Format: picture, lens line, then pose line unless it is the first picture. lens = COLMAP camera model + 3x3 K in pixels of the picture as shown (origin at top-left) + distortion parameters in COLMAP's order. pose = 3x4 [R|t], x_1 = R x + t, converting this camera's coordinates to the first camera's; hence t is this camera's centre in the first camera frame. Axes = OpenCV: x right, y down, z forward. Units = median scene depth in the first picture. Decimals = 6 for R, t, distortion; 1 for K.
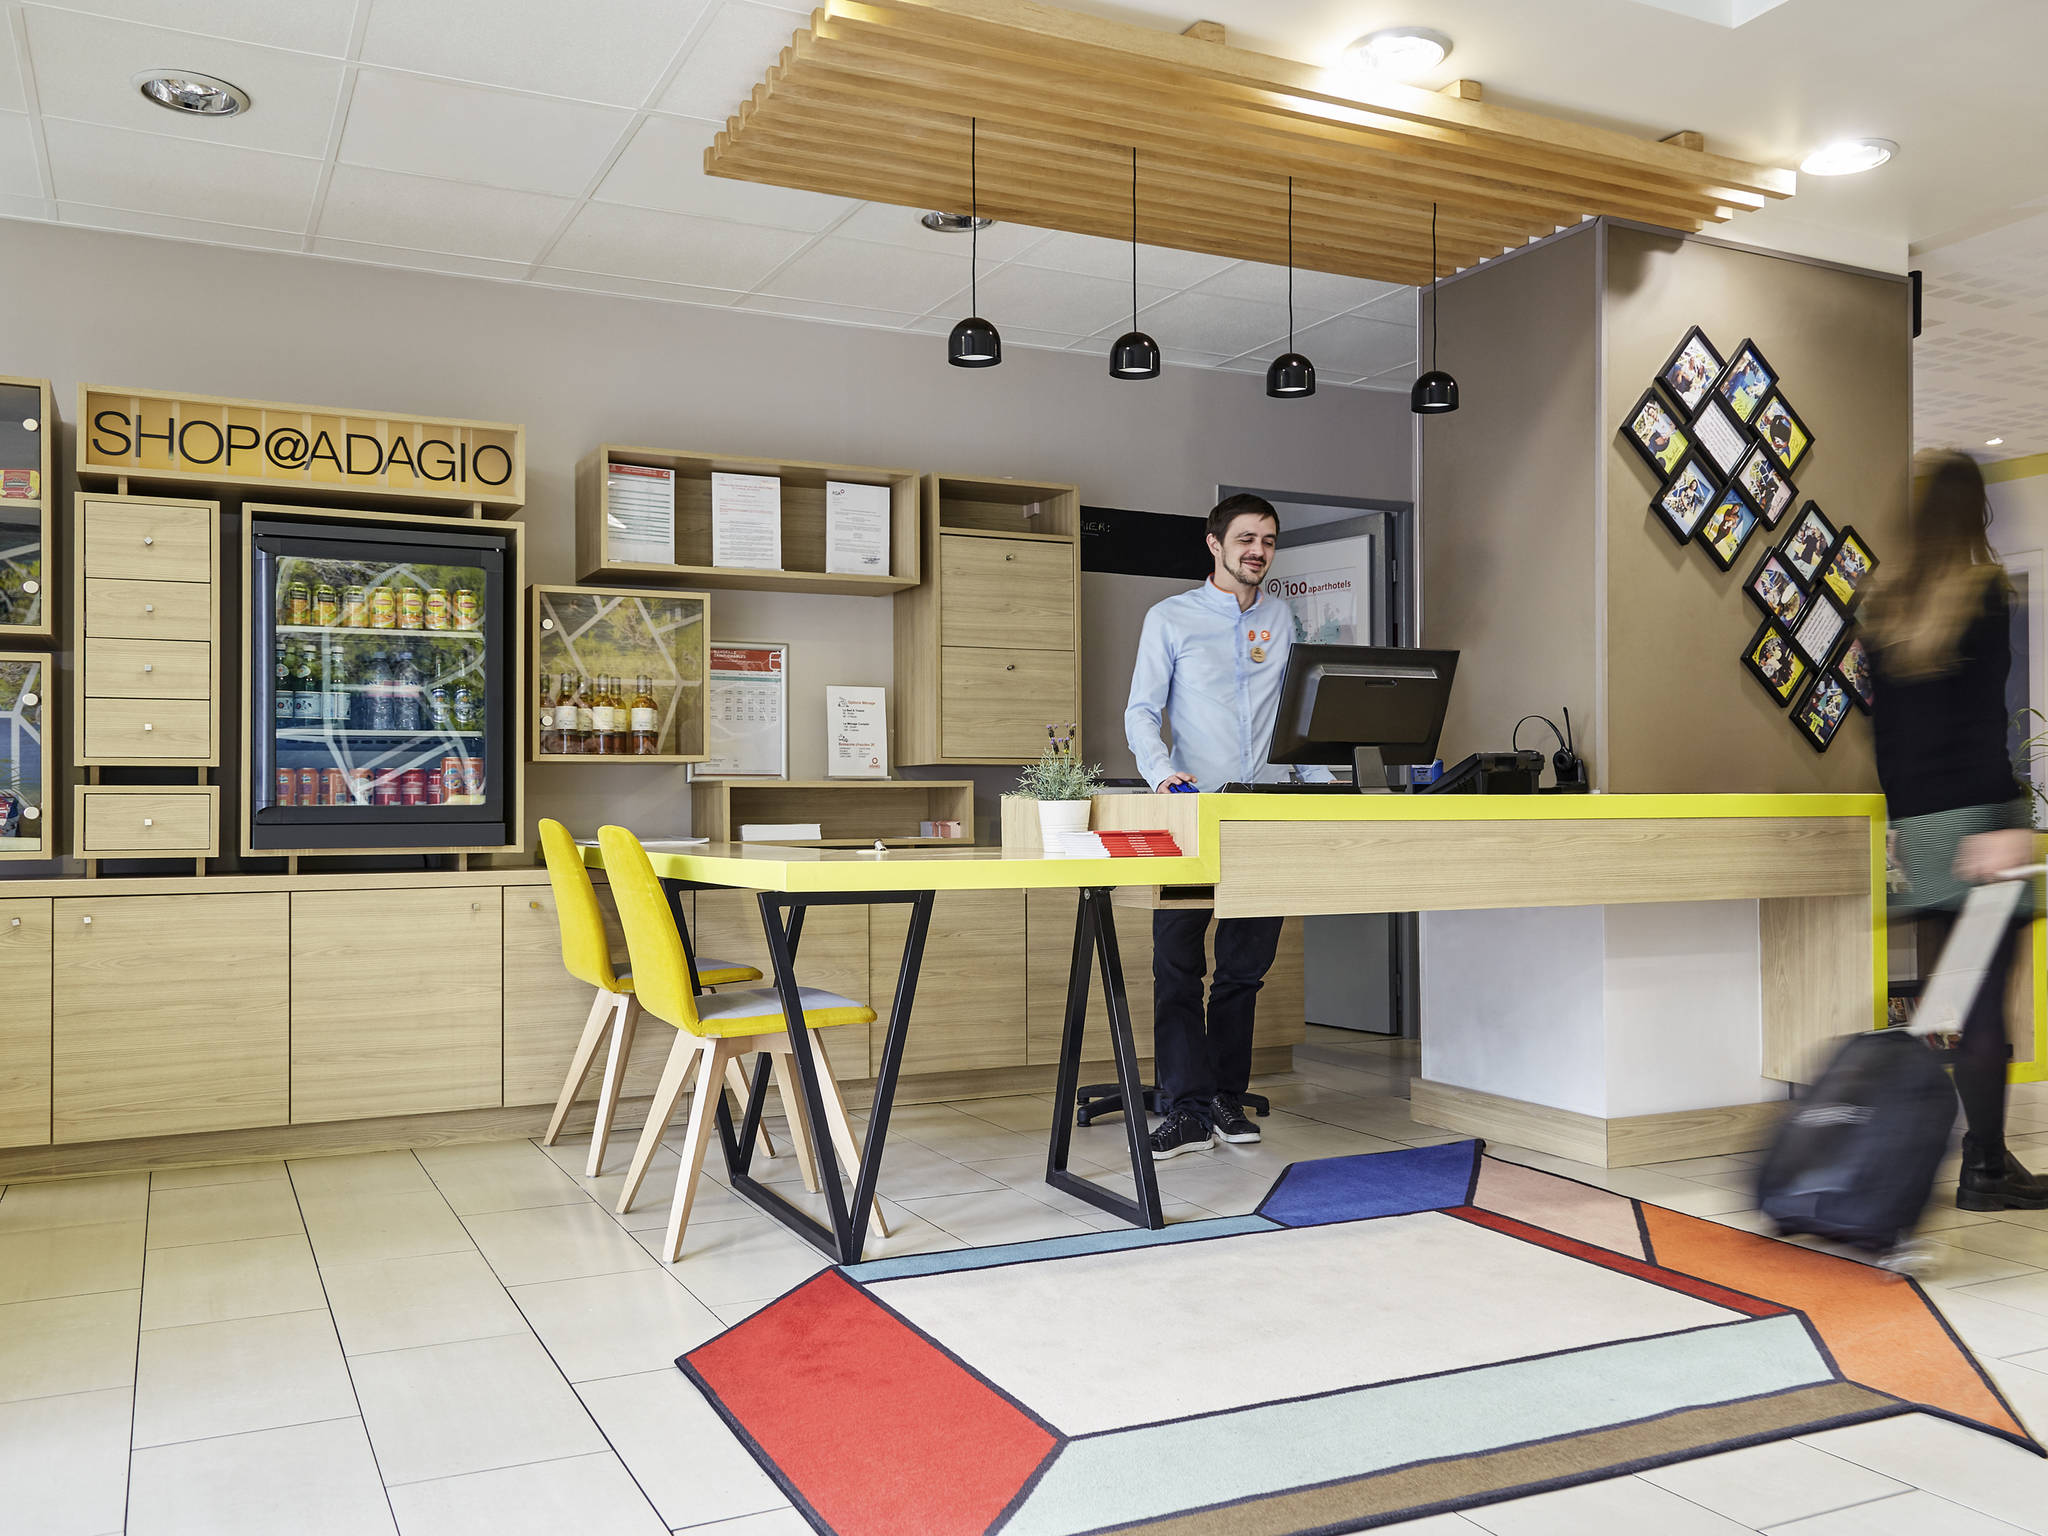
lens RADIAL K [[1706.8, 0, 1024.0], [0, 1706.8, 768.0], [0, 0, 1]] dist [0.108370, -0.105216]
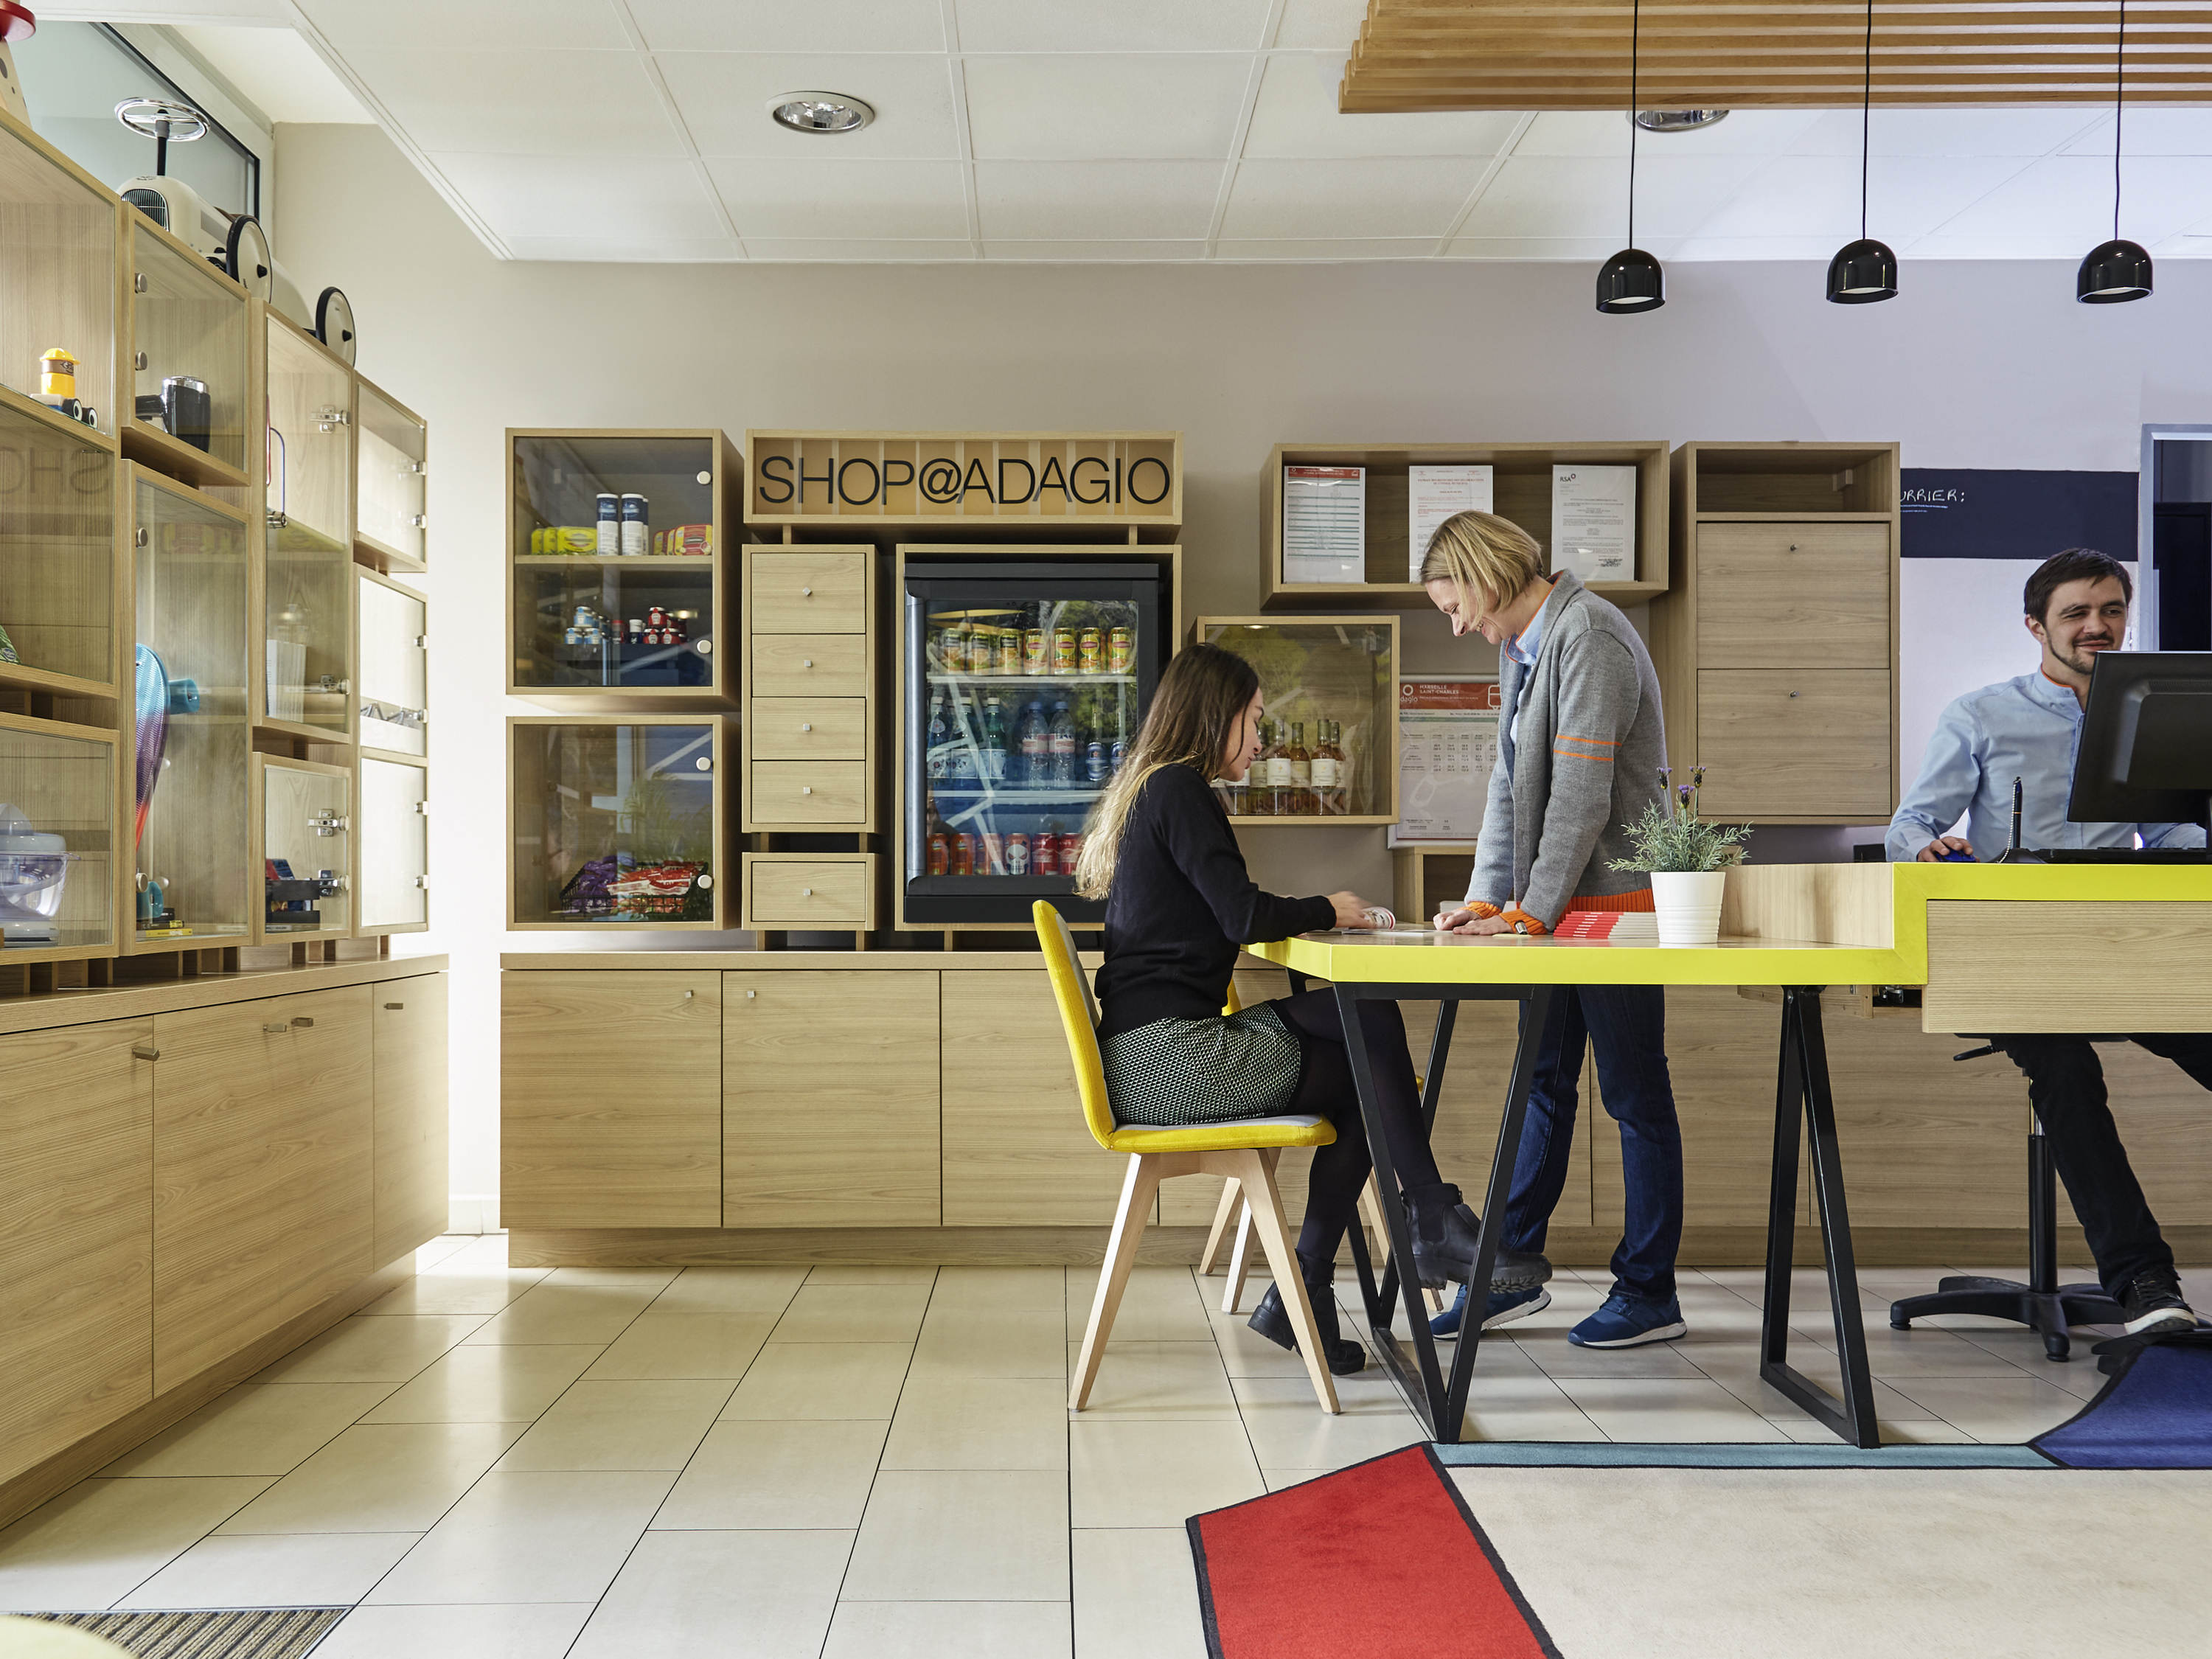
lens RADIAL K [[2216.8, 0, 1106.0], [0, 2216.8, 829.5], [0, 0, 1]] dist [0.065175, -0.019674]
pose [[0.905544, -0.005697, -0.424214, 0.147139], [0.005570, 0.999983, -0.001539, 0.000187], [0.424216, -0.000970, 0.905561, -0.013319]]
